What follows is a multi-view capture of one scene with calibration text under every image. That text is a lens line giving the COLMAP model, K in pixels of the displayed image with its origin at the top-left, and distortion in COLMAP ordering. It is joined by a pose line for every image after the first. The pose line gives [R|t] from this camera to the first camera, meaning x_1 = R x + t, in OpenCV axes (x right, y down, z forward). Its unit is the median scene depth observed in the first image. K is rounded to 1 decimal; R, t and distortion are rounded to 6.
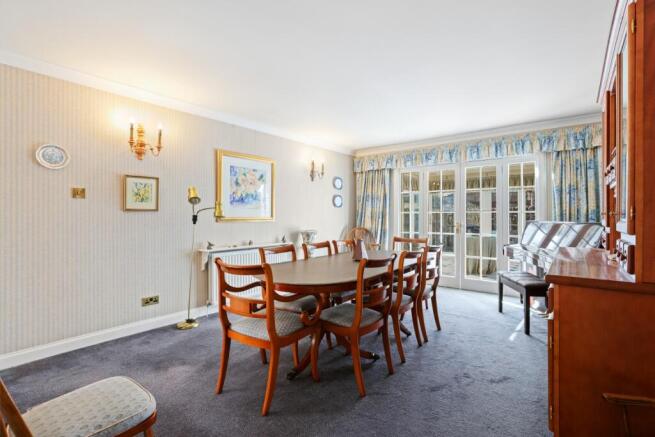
lens RADIAL K [[306.7, 0, 328.4], [0, 306.7, 212.6], [0, 0, 1]] dist [0.000887, 0.000326]
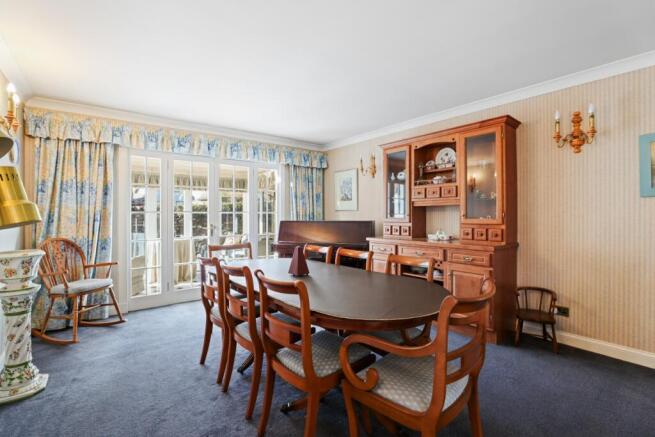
lens RADIAL K [[306.7, 0, 328.4], [0, 306.7, 212.6], [0, 0, 1]] dist [0.000887, 0.000326]
pose [[0.226944, 0.006051, 0.973889, -0.362663], [-0.005211, 0.999974, -0.004999, 0.001698], [-0.973894, -0.003940, 0.226970, 0.453371]]
